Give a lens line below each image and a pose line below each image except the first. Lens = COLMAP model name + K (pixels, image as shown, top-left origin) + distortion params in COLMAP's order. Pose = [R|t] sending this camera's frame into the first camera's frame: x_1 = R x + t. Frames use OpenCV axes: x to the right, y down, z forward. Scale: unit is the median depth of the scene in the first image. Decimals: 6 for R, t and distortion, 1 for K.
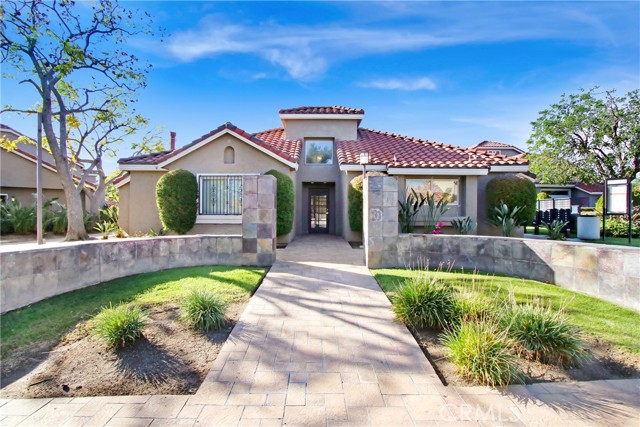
lens RADIAL K [[304.7, 0, 320.0], [0, 304.7, 212.8], [0, 0, 1]] dist [-0.019681, -0.000521]
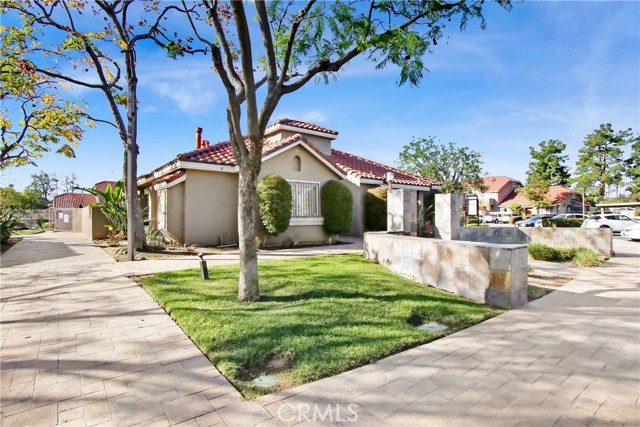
lens RADIAL K [[324.2, 0, 319.7], [0, 324.2, 213.2], [0, 0, 1]] dist [-0.001513, -0.000044]
pose [[0.785040, 0.000697, 0.619445, -0.957168], [0.008185, 0.999900, -0.011499, 0.004768], [-0.619391, 0.014098, 0.784956, 0.028216]]
